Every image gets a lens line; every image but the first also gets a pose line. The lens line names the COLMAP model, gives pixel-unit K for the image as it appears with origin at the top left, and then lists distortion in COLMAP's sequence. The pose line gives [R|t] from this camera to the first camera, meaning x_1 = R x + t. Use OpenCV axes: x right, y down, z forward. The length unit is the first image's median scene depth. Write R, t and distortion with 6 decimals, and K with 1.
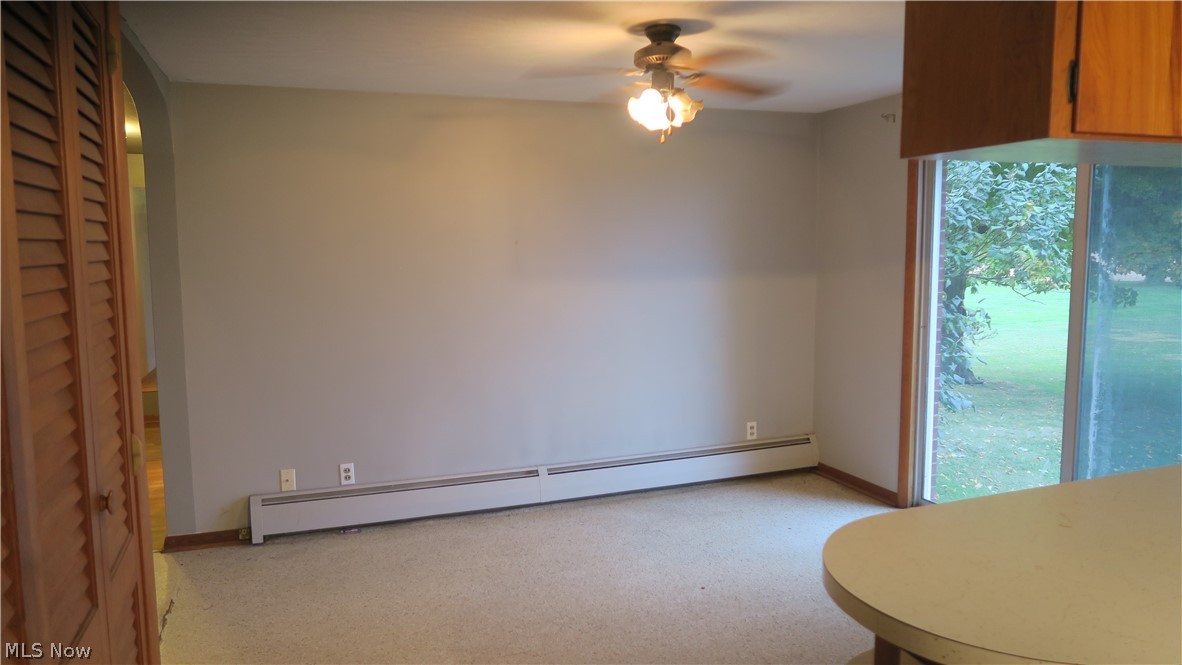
lens RADIAL K [[817.2, 0, 592.0], [0, 817.2, 332.2], [0, 0, 1]] dist [-0.004746, -0.000561]
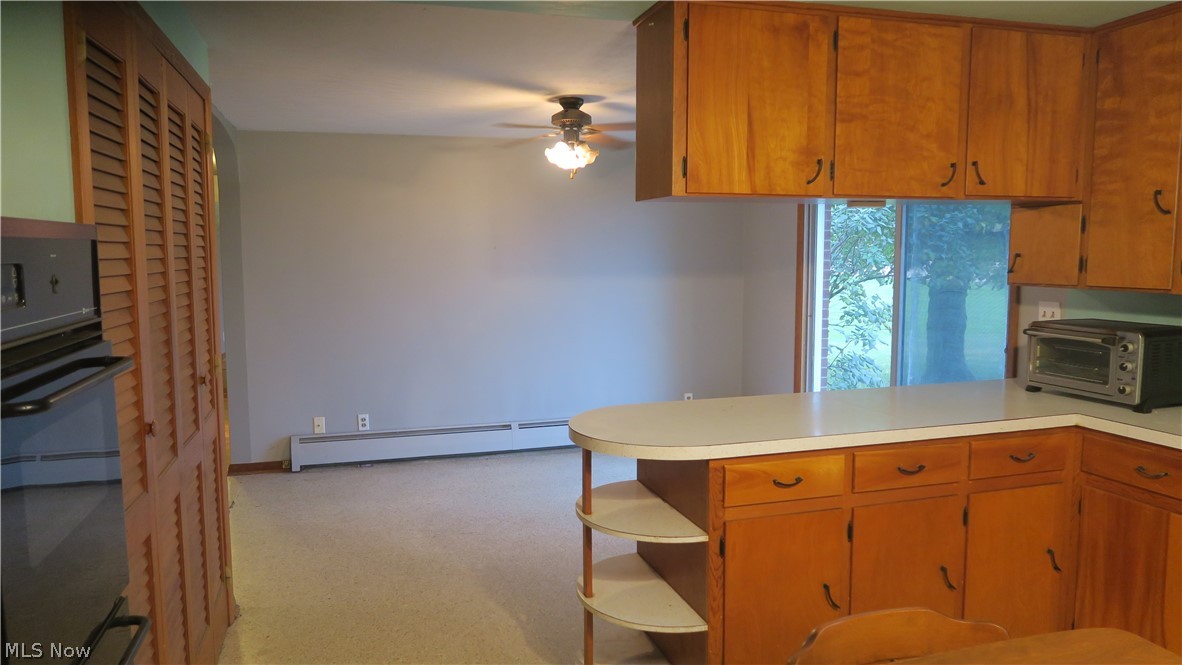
lens RADIAL K [[817.2, 0, 590.7], [0, 817.2, 331.0], [0, 0, 1]] dist [-0.004746, -0.000561]
pose [[0.997852, 0.012093, -0.064390, 0.155050], [-0.012561, 0.999898, -0.006869, 0.031868], [0.064300, 0.007663, 0.997901, -0.304603]]
